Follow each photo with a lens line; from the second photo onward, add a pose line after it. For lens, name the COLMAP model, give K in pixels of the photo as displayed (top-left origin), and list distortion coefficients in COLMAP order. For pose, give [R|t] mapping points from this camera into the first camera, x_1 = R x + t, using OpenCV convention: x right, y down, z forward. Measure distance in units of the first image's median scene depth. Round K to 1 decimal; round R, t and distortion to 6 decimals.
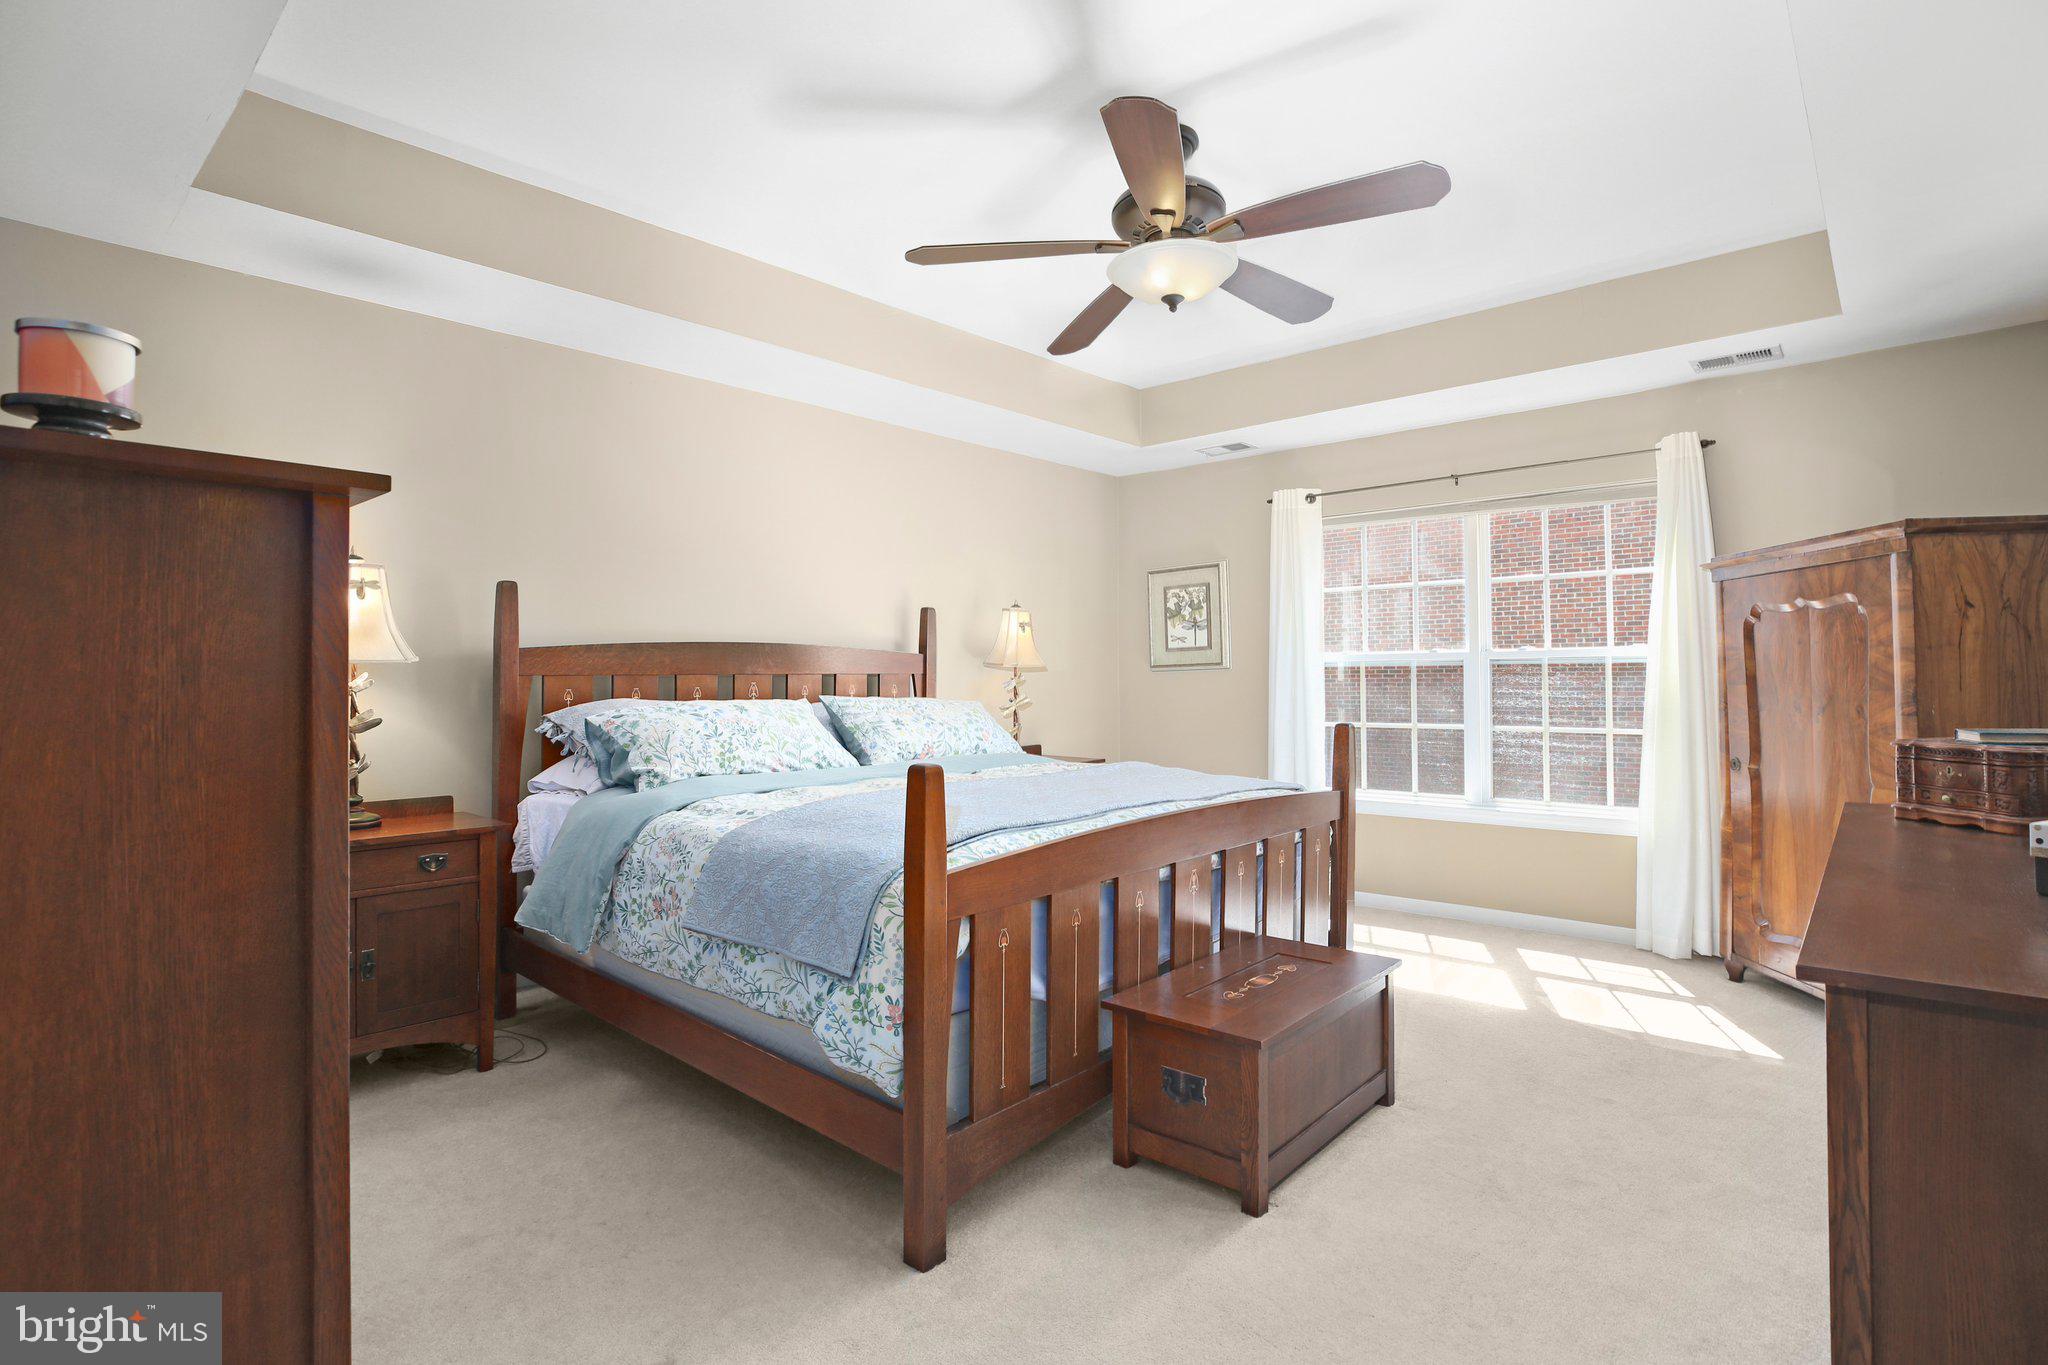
lens RADIAL K [[985.2, 0, 1032.9], [0, 985.2, 667.5], [0, 0, 1]] dist [-0.028872, -0.000194]
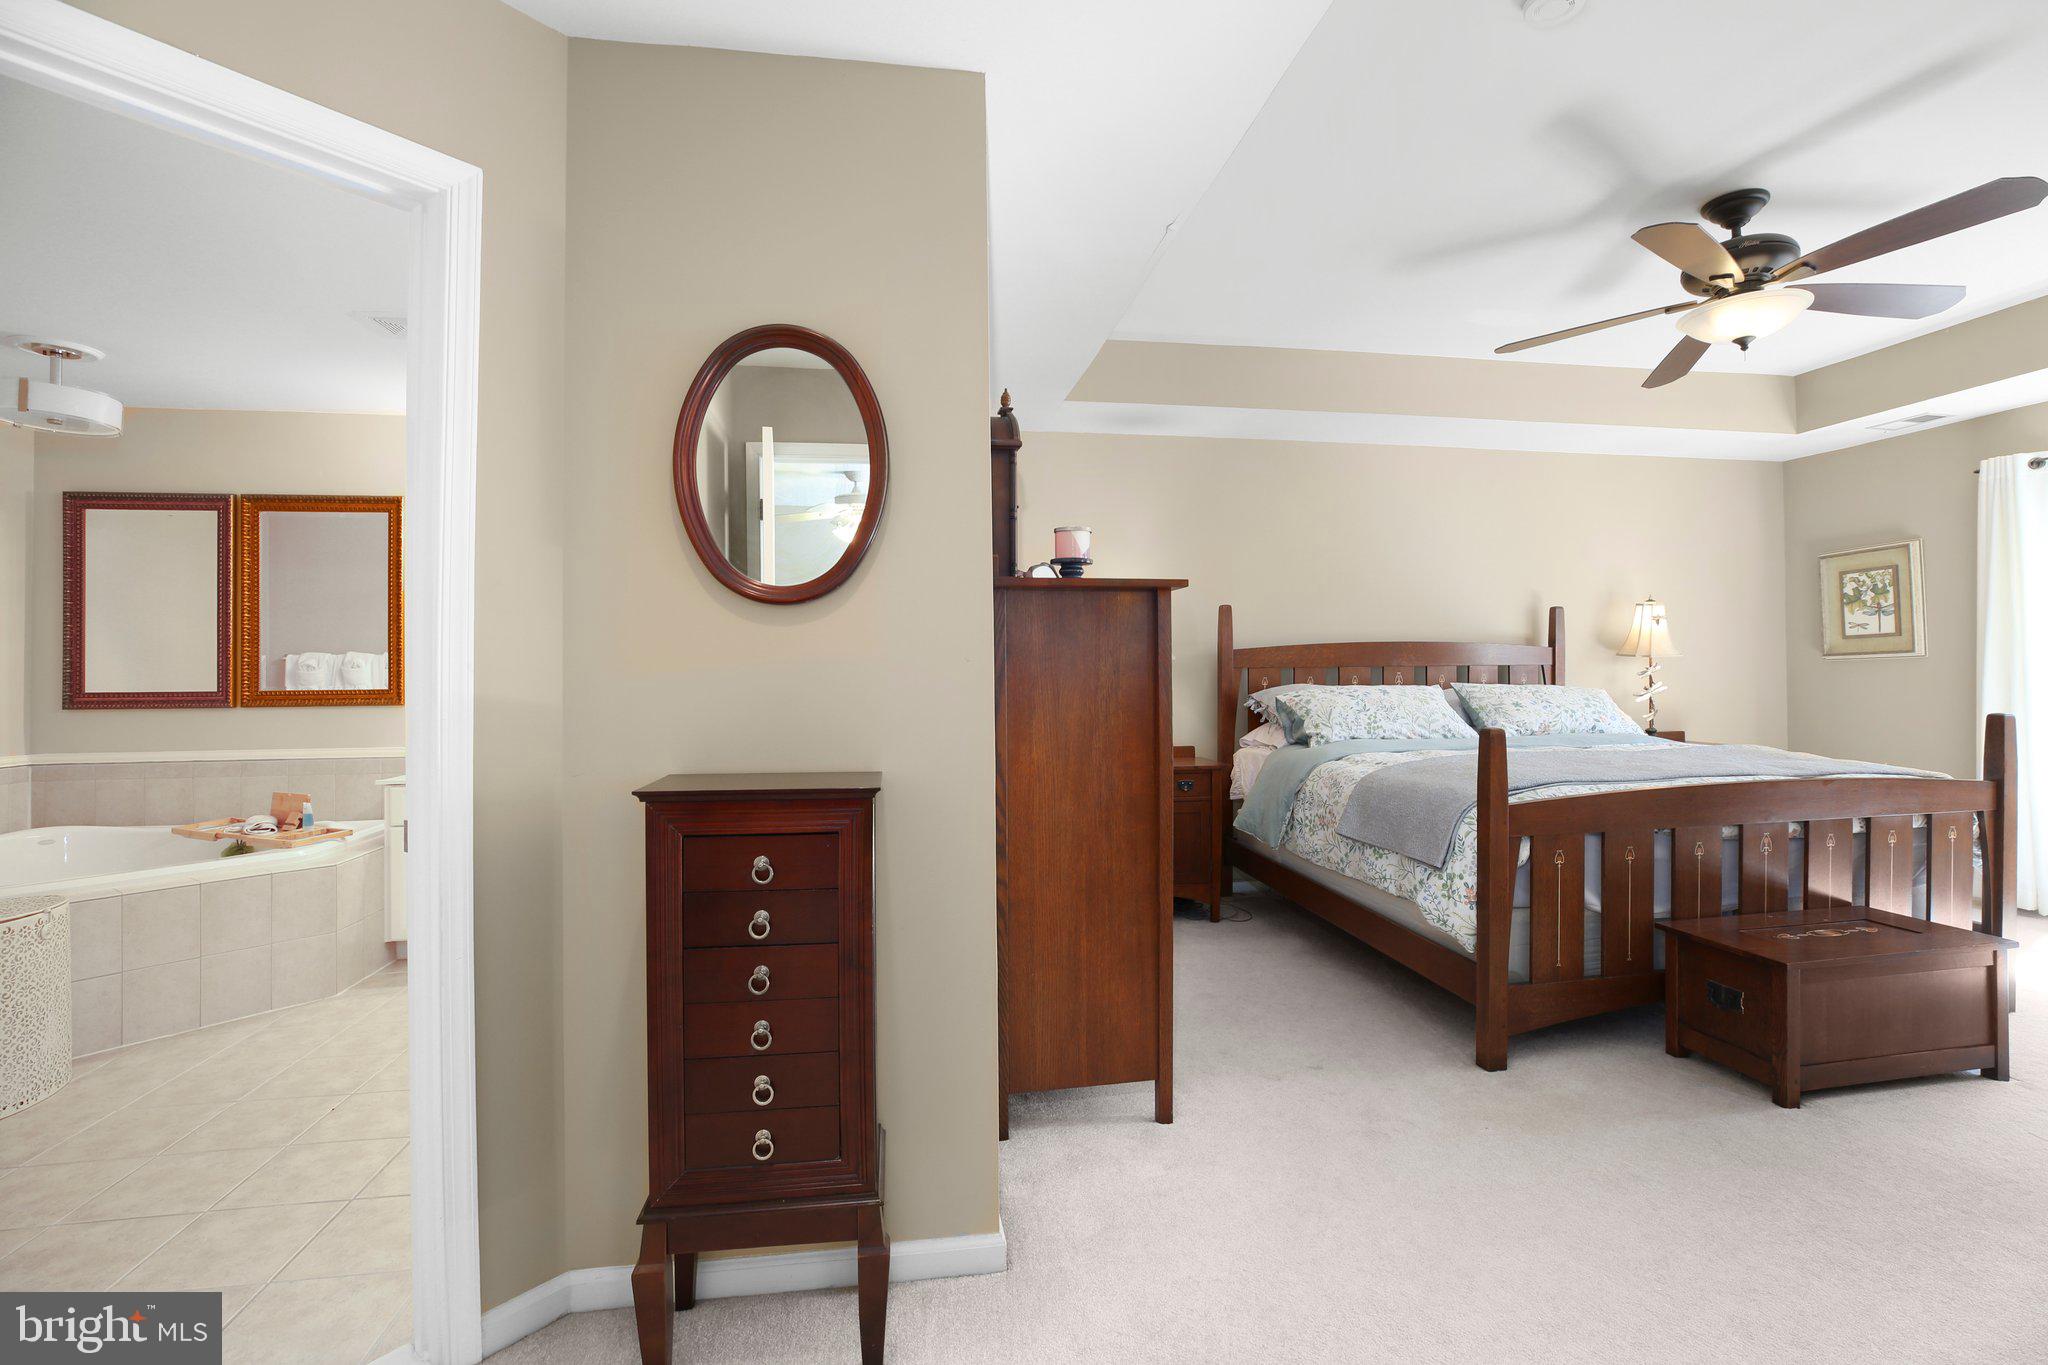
lens RADIAL K [[934.1, 0, 1036.6], [0, 934.1, 670.7], [0, 0, 1]] dist [-0.028867, 0.001832]
pose [[0.776217, -0.002844, -0.630459, 0.168111], [0.011777, 0.999881, 0.009989, -0.006724], [0.630356, -0.015179, 0.776158, -0.358096]]
